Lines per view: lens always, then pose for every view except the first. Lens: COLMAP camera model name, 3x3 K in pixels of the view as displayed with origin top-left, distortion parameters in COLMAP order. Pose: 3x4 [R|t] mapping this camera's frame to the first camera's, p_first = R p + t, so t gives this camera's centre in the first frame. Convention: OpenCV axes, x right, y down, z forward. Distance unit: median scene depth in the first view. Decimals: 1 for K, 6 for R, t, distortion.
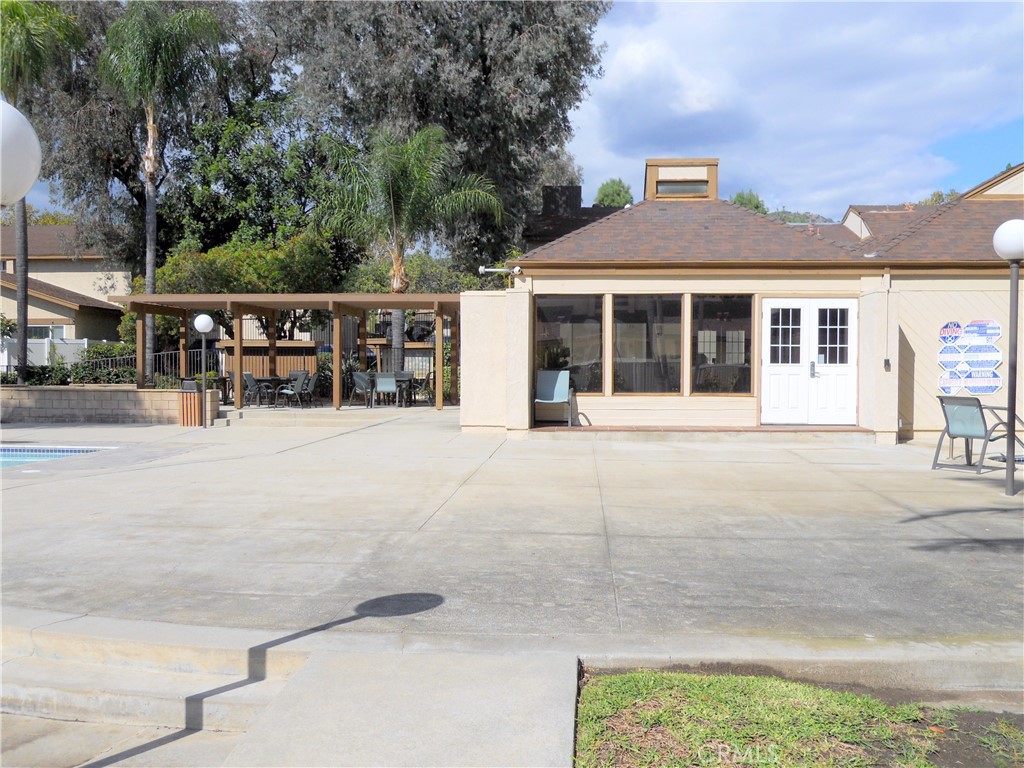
lens RADIAL K [[981.4, 0, 511.8], [0, 981.4, 388.4], [0, 0, 1]] dist [-0.036281, 0.000000]
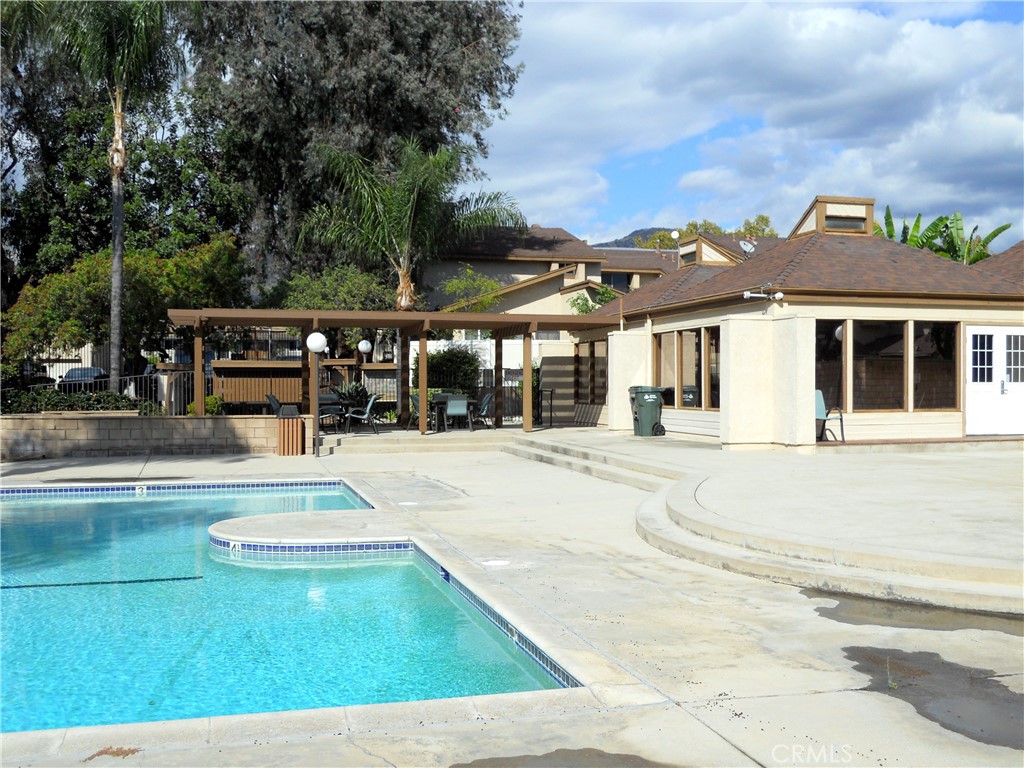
lens RADIAL K [[1036.2, 0, 511.7], [0, 1036.2, 387.3], [0, 0, 1]] dist [-0.024896, 0.000000]
pose [[0.942036, -0.006430, 0.335450, -0.446682], [0.014210, 0.999684, -0.020743, -0.001529], [-0.335210, 0.024307, 0.941830, 0.028658]]
